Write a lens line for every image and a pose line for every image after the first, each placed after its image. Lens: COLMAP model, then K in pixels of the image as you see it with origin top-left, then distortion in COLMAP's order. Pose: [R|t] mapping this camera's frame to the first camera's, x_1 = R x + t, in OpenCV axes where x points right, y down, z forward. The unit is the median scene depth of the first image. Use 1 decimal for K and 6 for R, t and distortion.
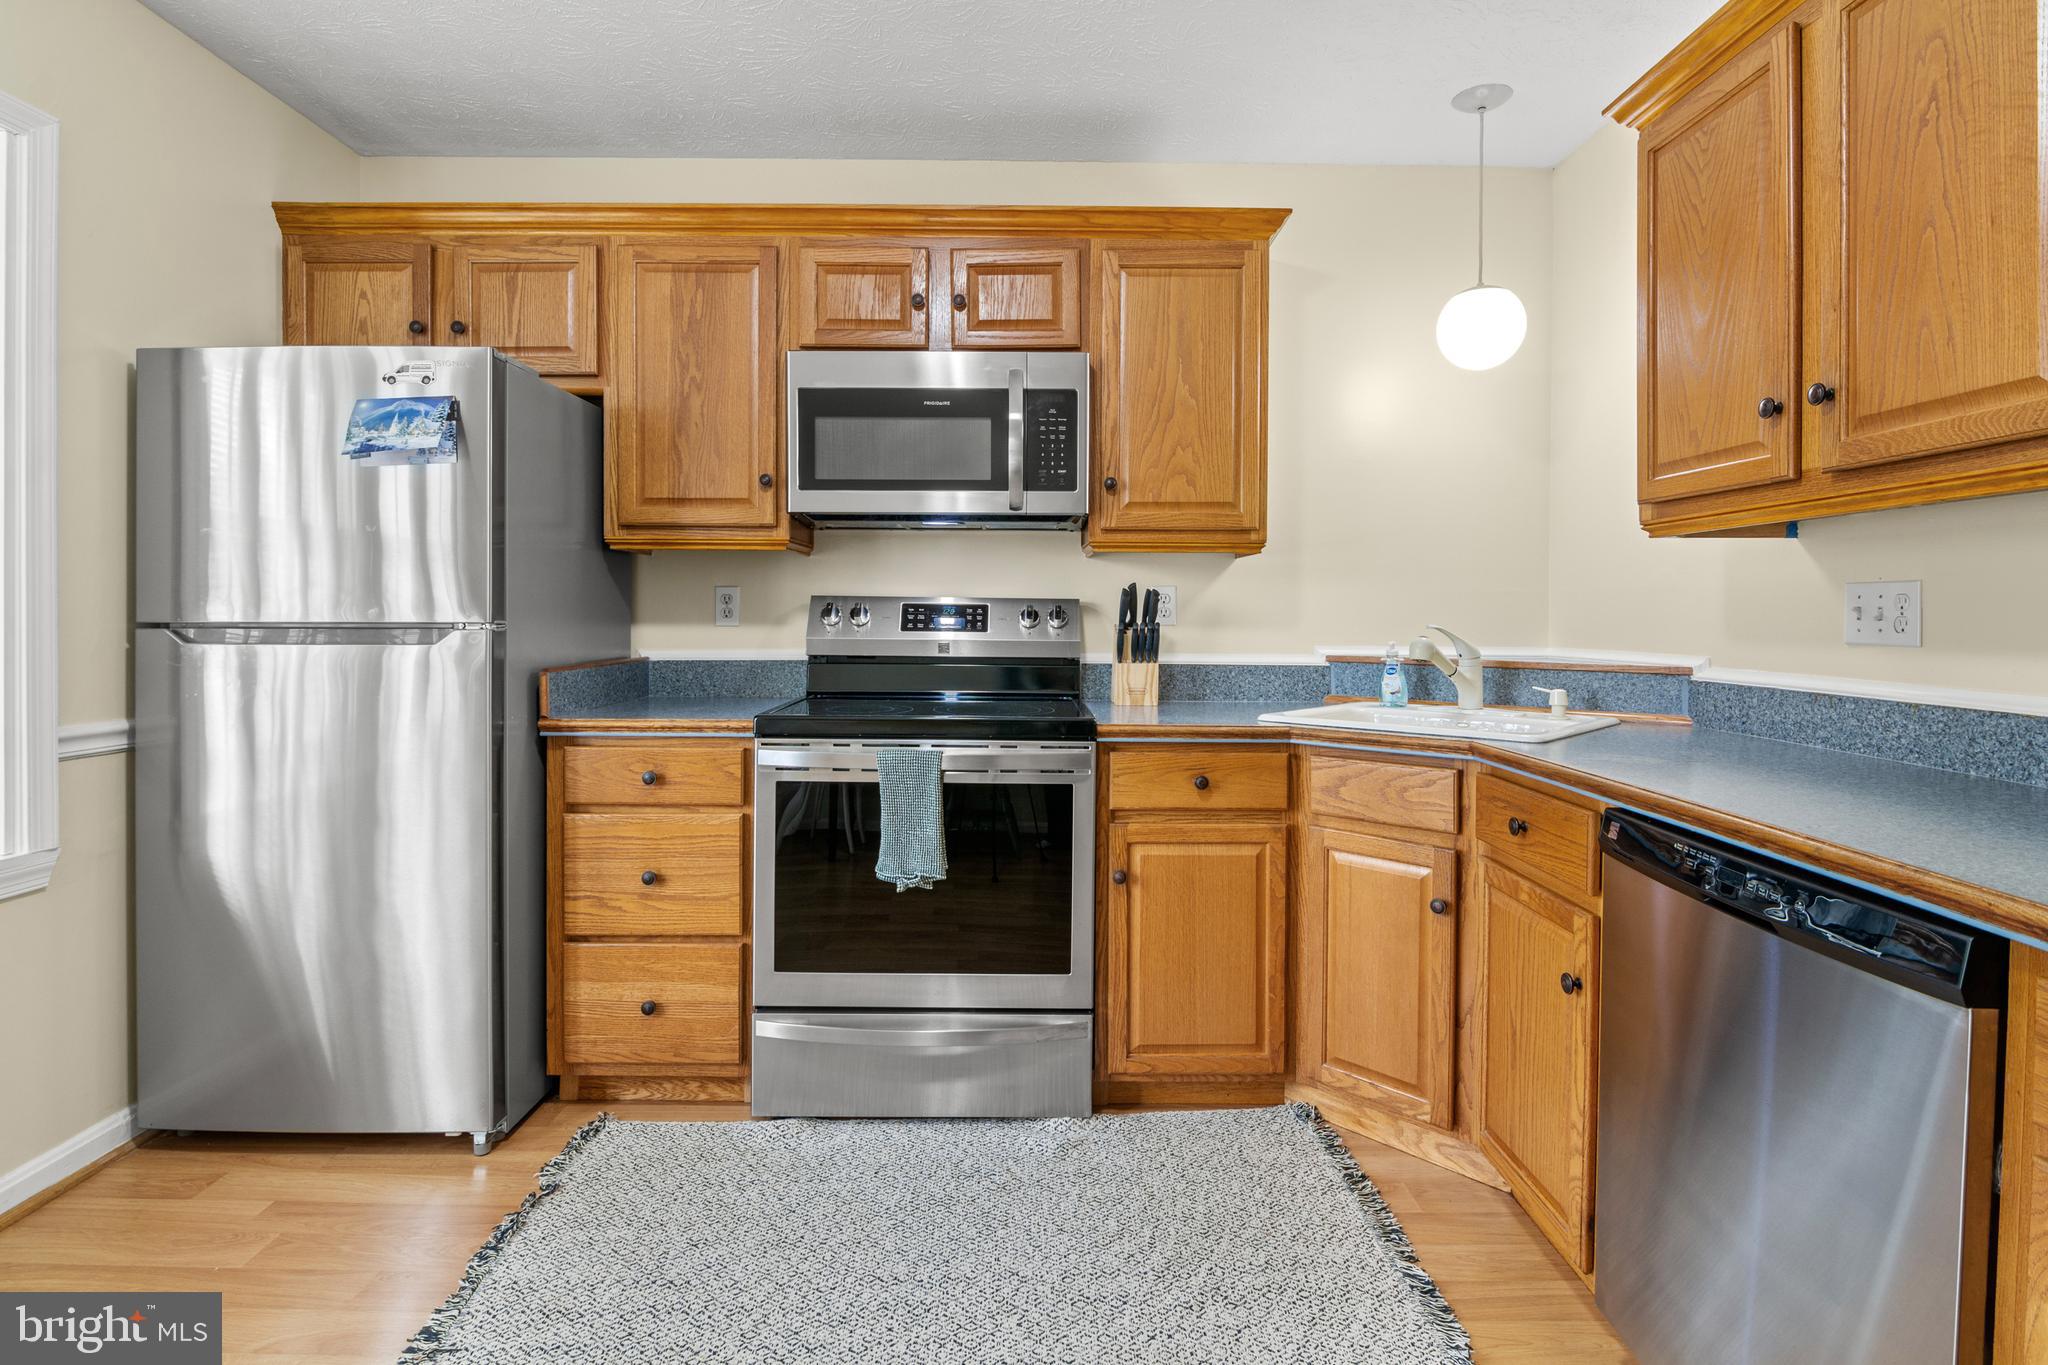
lens RADIAL K [[1021.8, 0, 1031.2], [0, 1021.8, 622.6], [0, 0, 1]] dist [-0.002916, -0.004852]
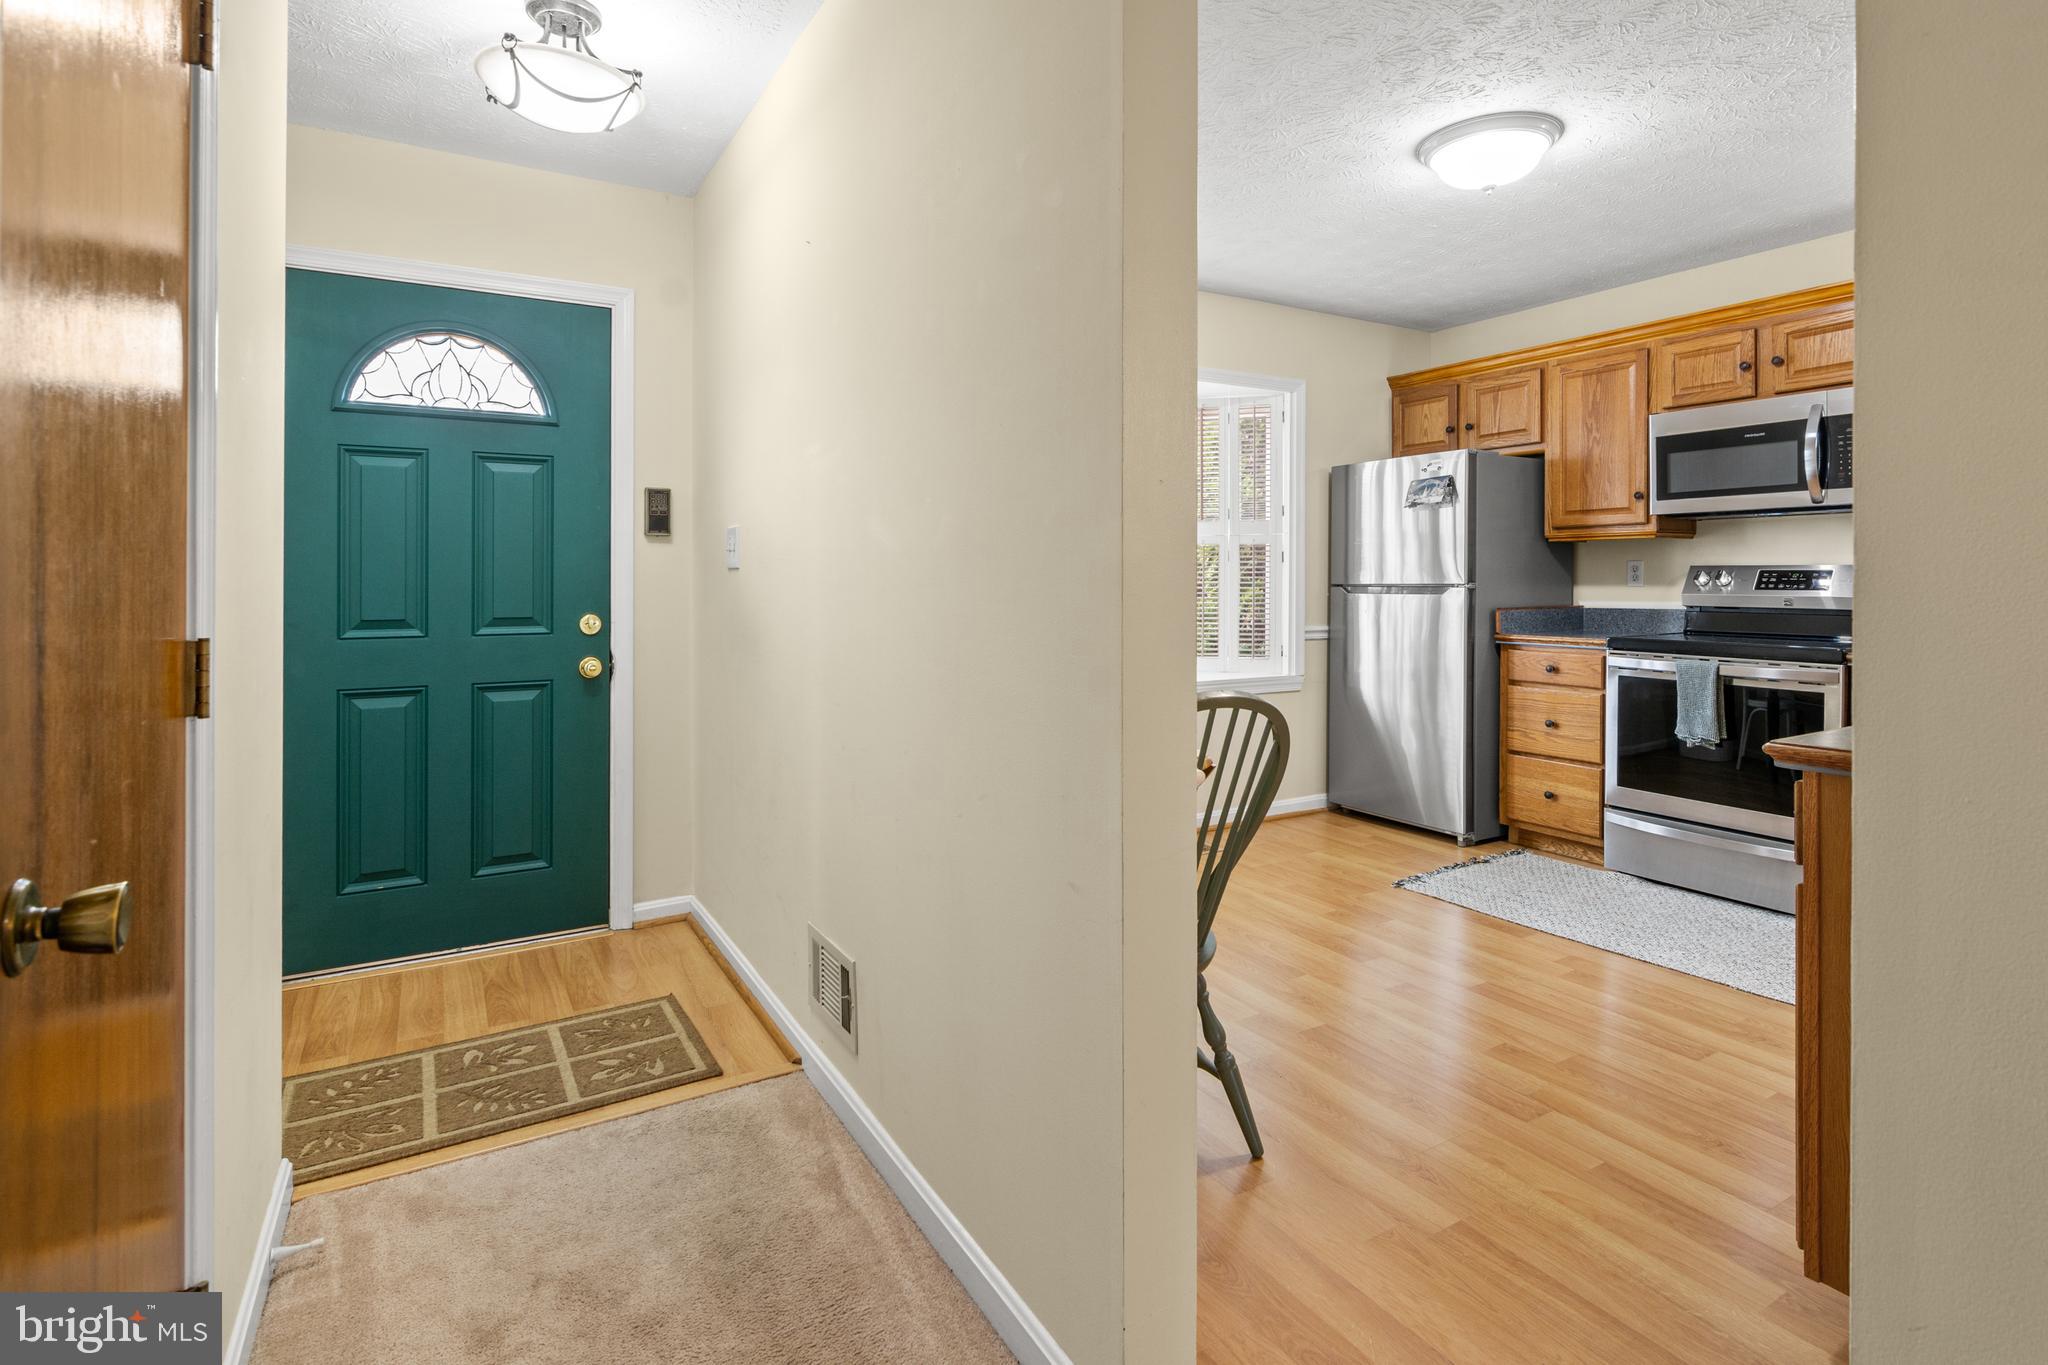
lens RADIAL K [[1021.8, 0, 1010.3], [0, 1021.8, 592.1], [0, 0, 1]] dist [-0.002916, -0.004852]
pose [[0.495721, 0.004787, -0.868469, 0.717788], [-0.004218, 0.999986, 0.003104, 0.013364], [0.868472, 0.002124, 0.495734, -0.728178]]
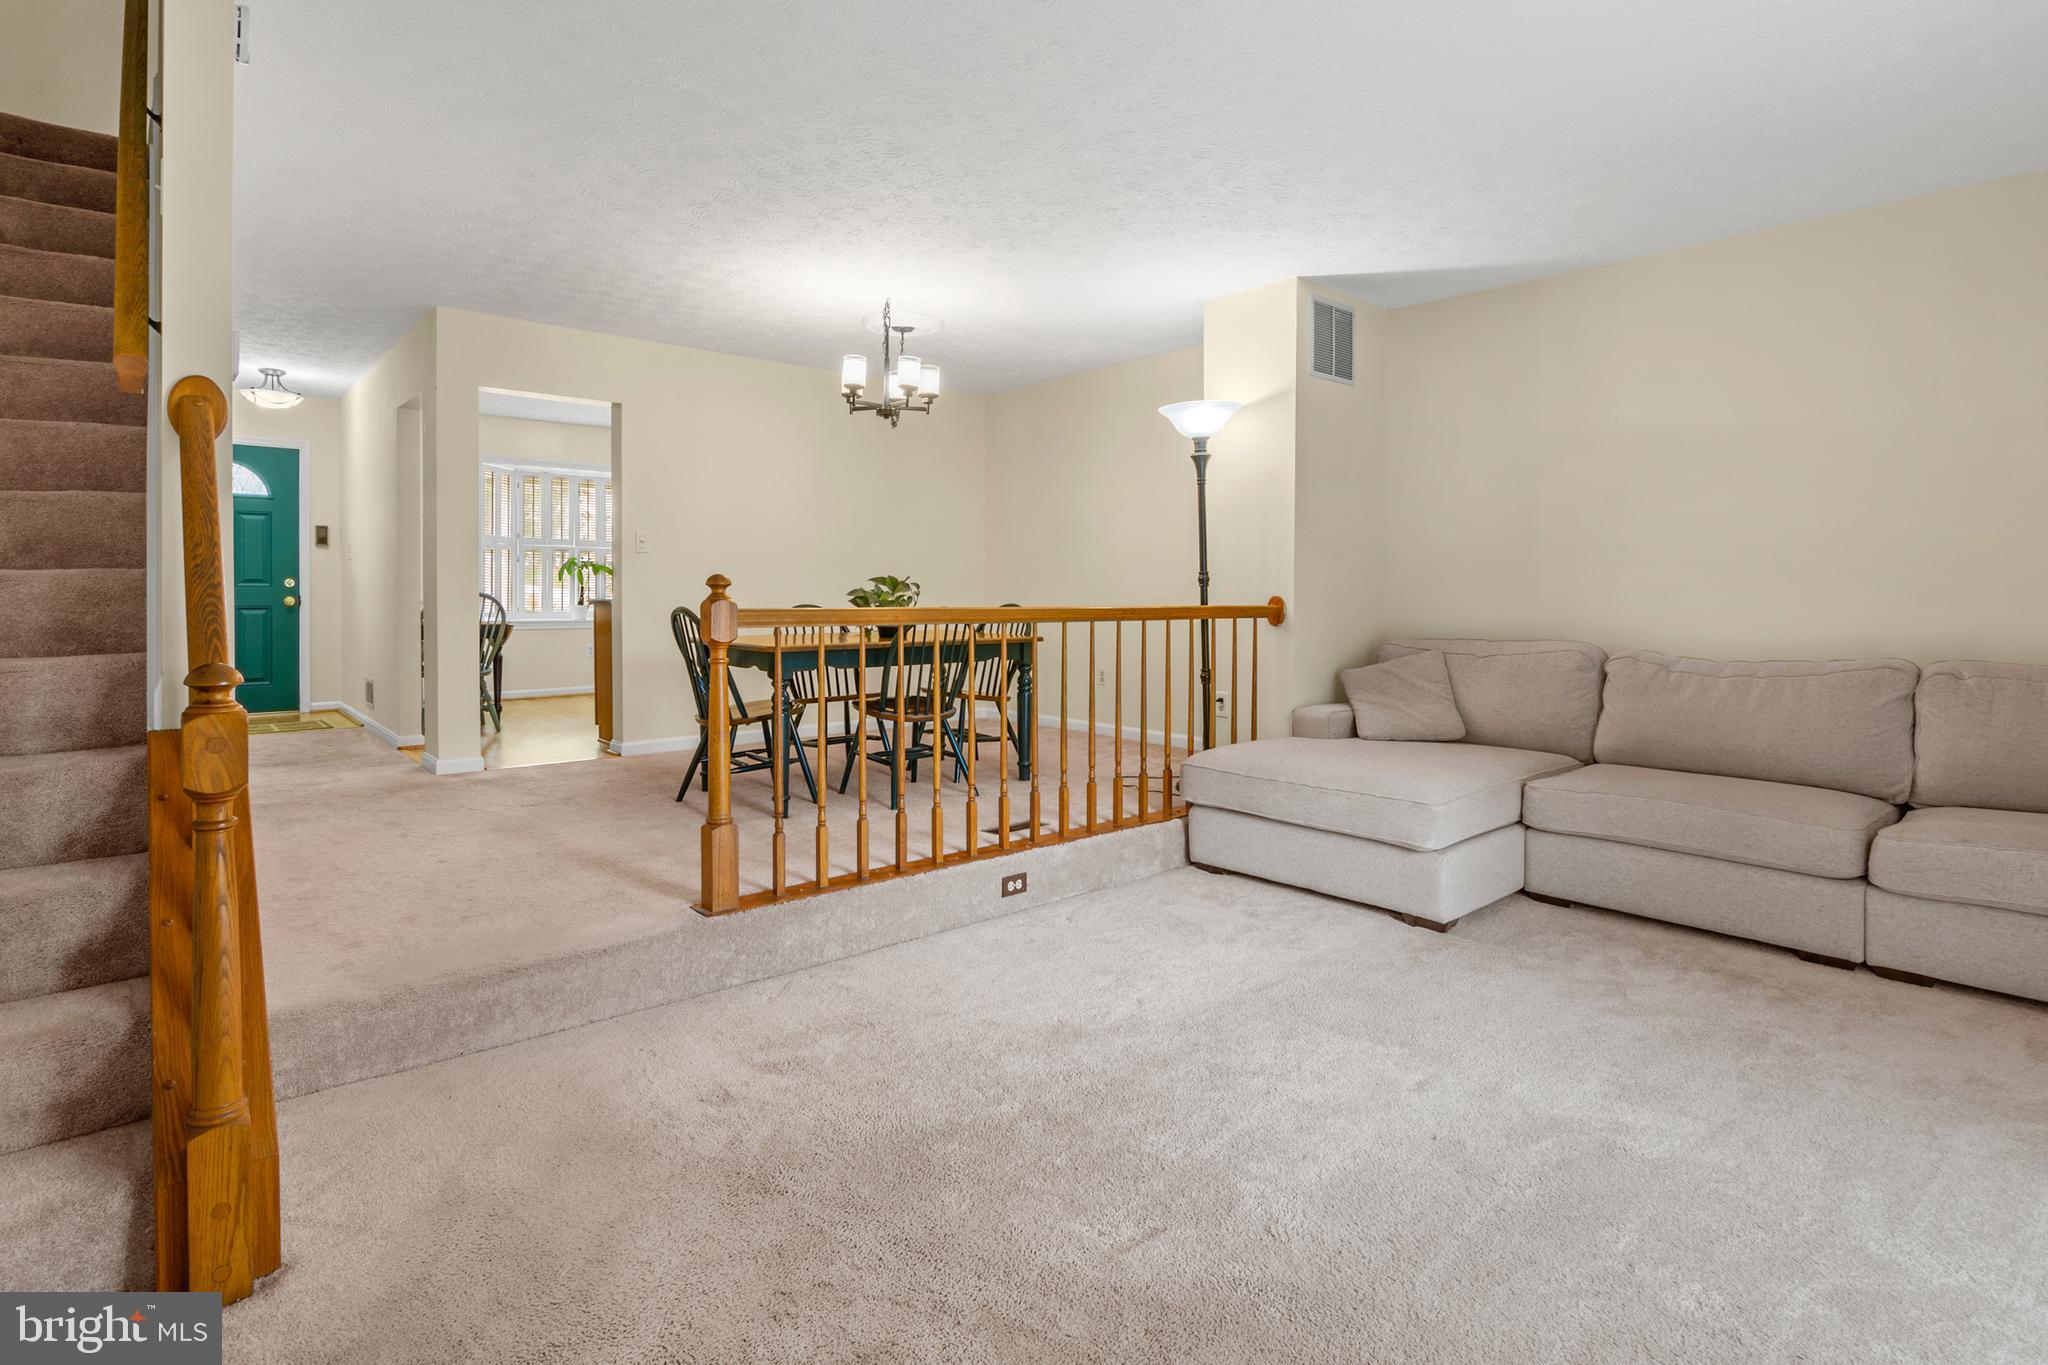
lens RADIAL K [[1021.8, 0, 1030.4], [0, 1021.8, 622.0], [0, 0, 1]] dist [-0.002916, -0.004852]
pose [[0.659053, 0.020650, -0.751813, 3.331470], [-0.010885, 0.999780, 0.017918, 0.105628], [0.752018, -0.003625, 0.659133, -0.909405]]
